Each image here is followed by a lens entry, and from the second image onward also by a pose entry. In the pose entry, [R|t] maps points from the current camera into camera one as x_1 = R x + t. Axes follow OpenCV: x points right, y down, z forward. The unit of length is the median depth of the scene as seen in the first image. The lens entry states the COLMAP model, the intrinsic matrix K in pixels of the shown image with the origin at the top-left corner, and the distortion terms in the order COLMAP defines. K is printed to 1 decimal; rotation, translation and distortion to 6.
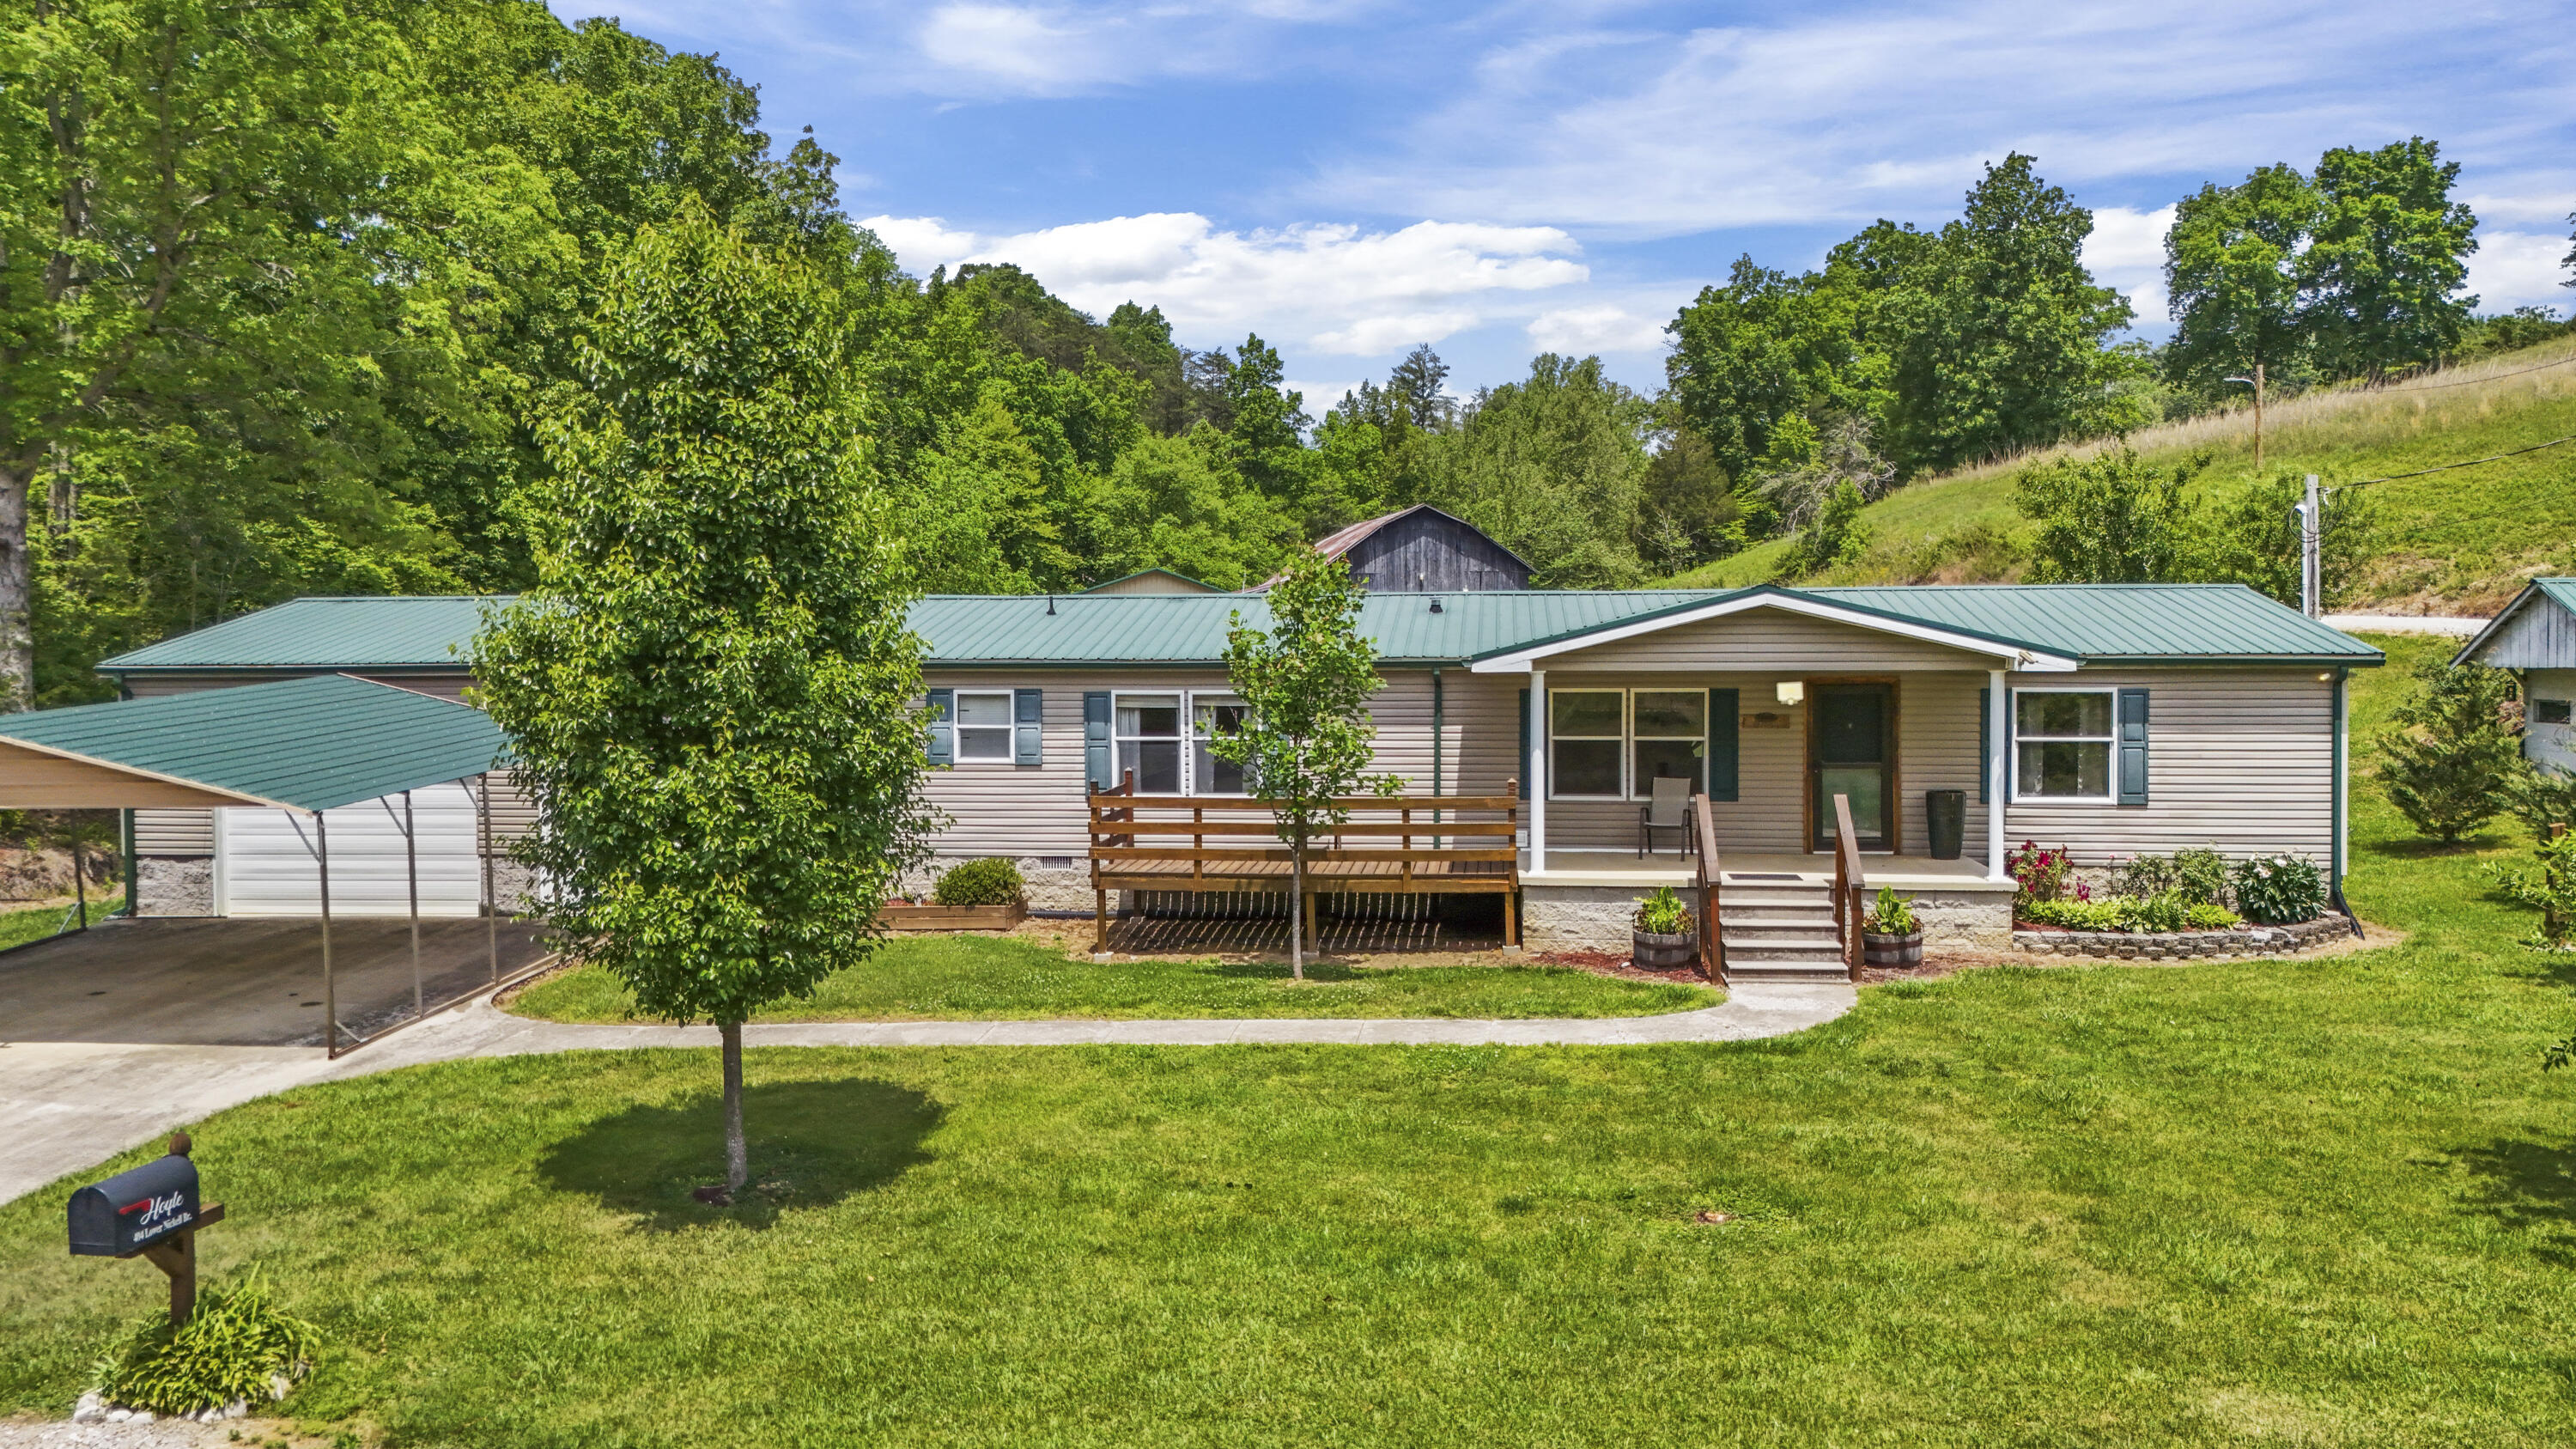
lens RADIAL K [[1917.5, 0, 1297.9], [0, 1917.5, 715.9], [0, 0, 1]] dist [0.081025, -0.070953]
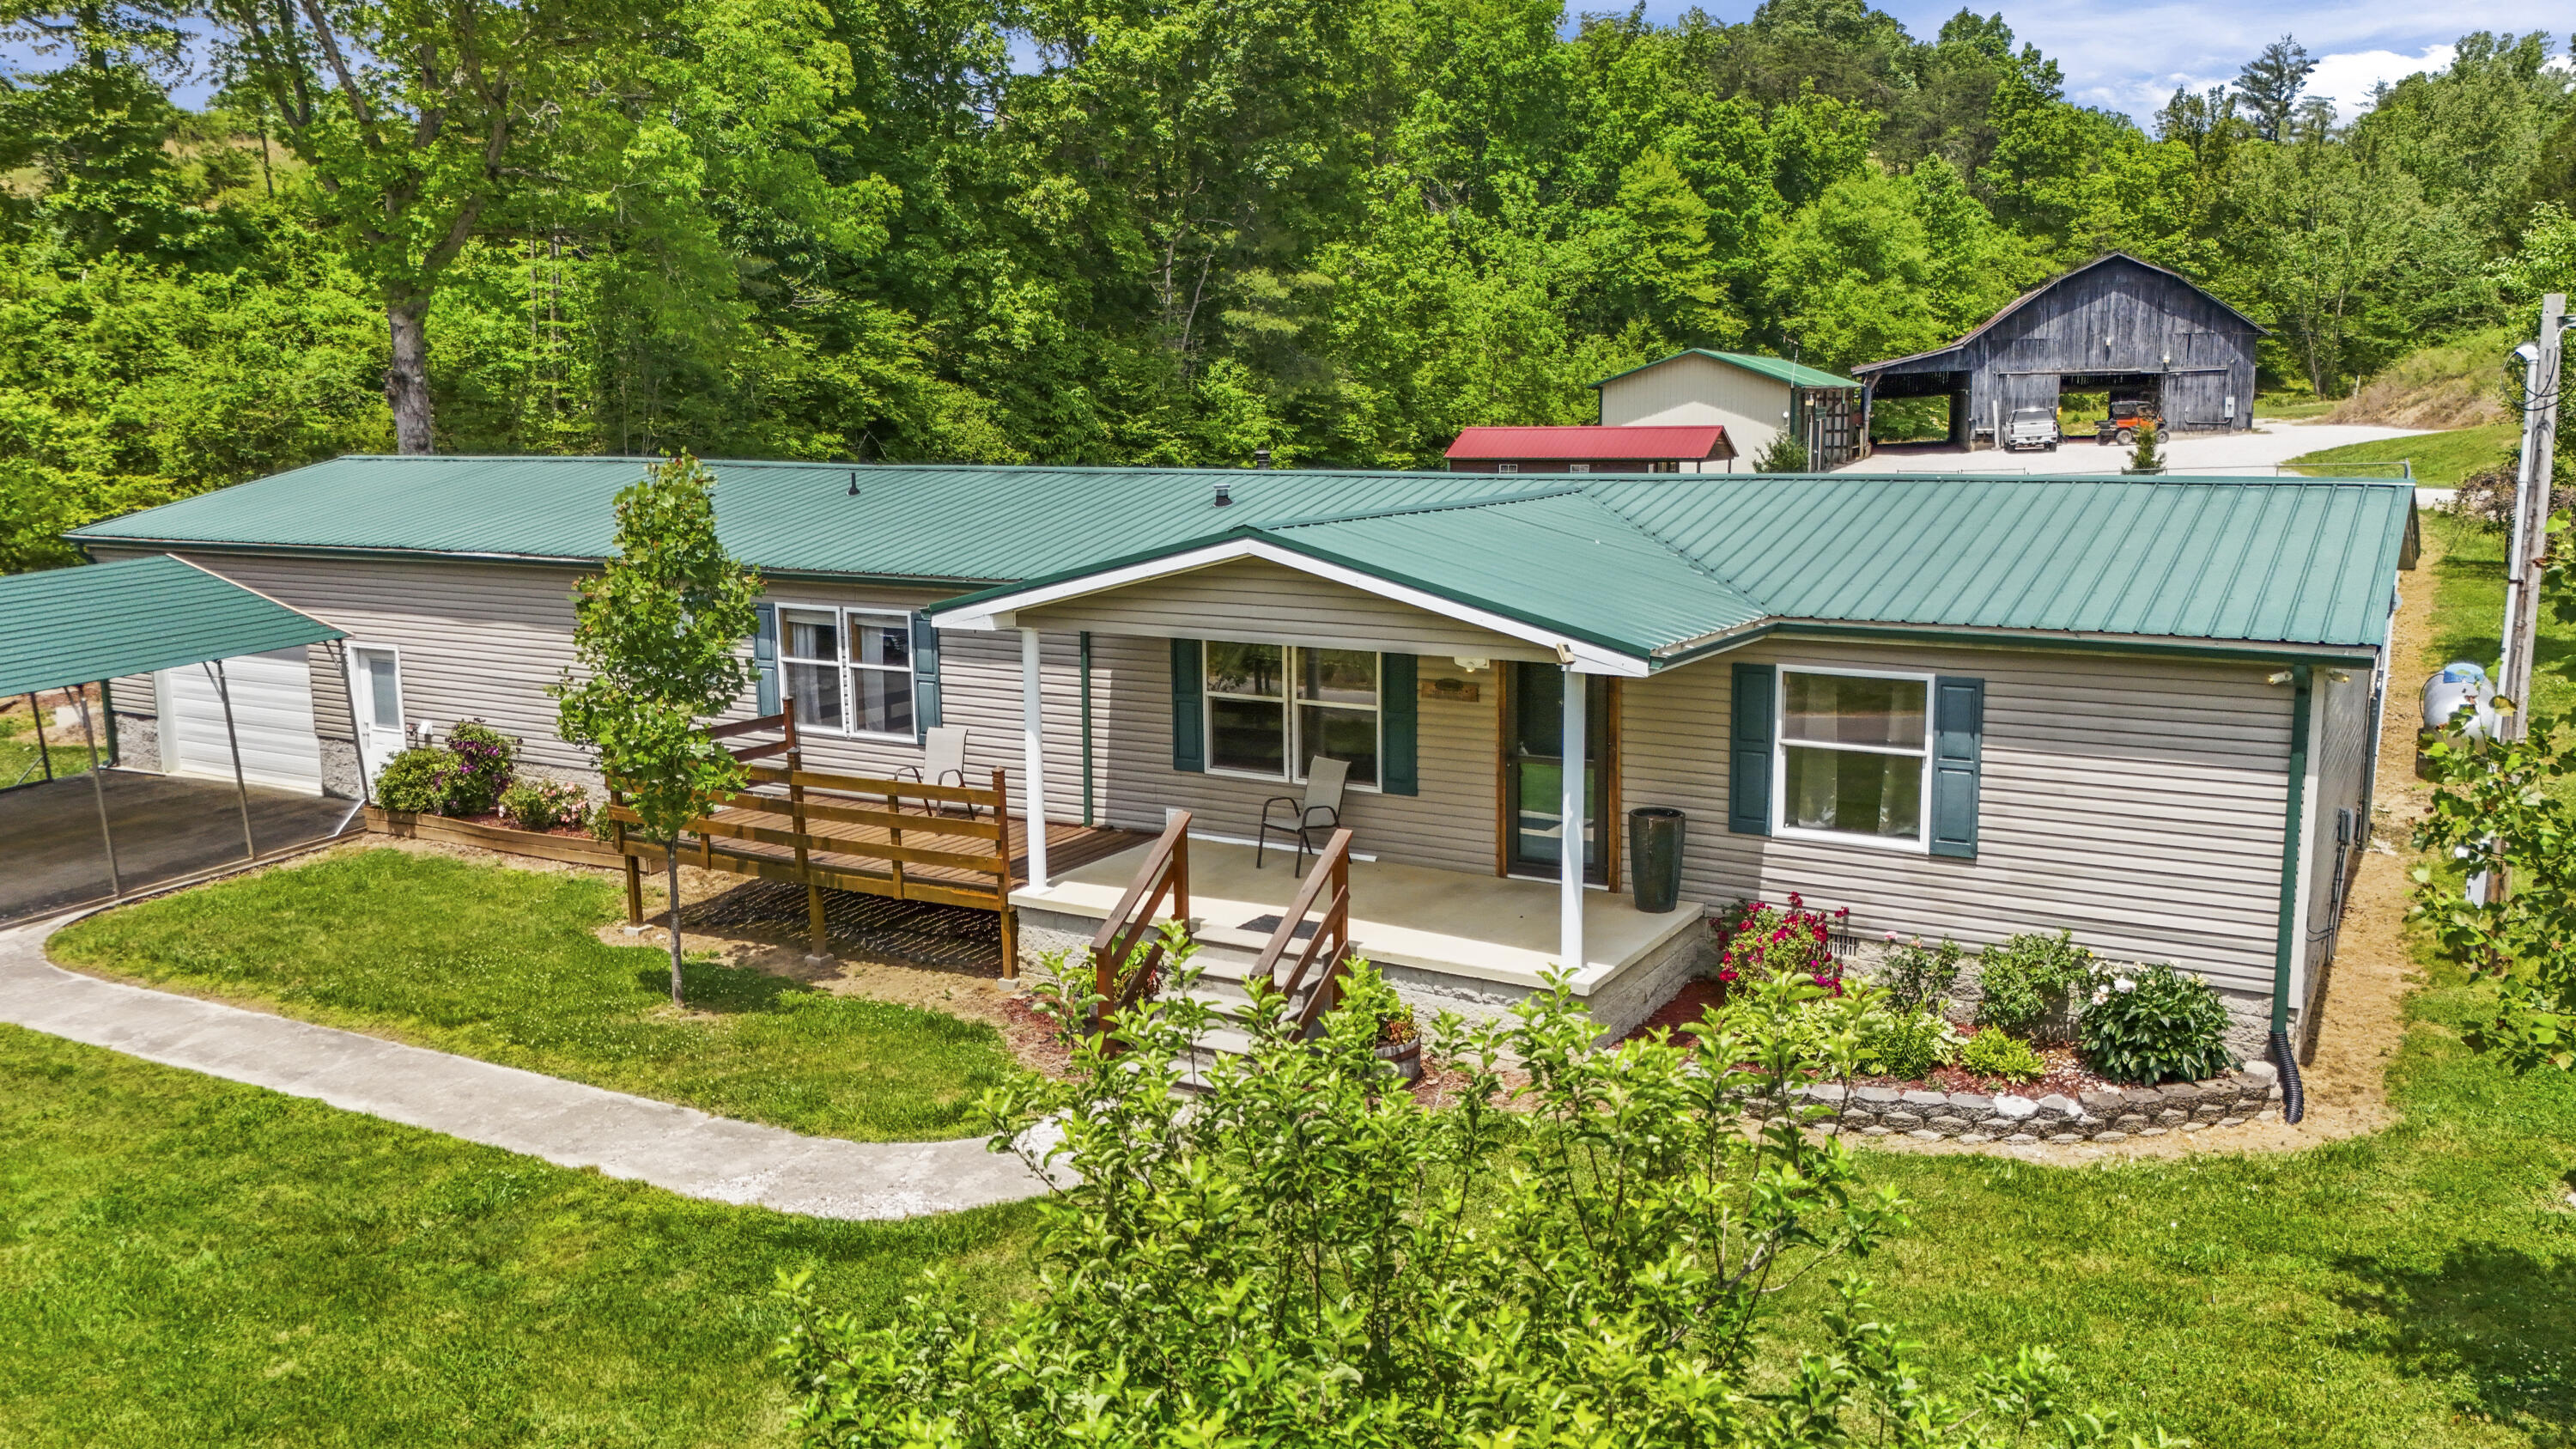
lens RADIAL K [[1928.2, 0, 1296.2], [0, 1928.2, 720.4], [0, 0, 1]] dist [0.077255, -0.088548]
pose [[0.907329, 0.064428, -0.415455, 0.478969], [-0.010178, 0.991264, 0.131496, -0.078035], [0.420297, -0.115082, 0.900059, 0.325250]]
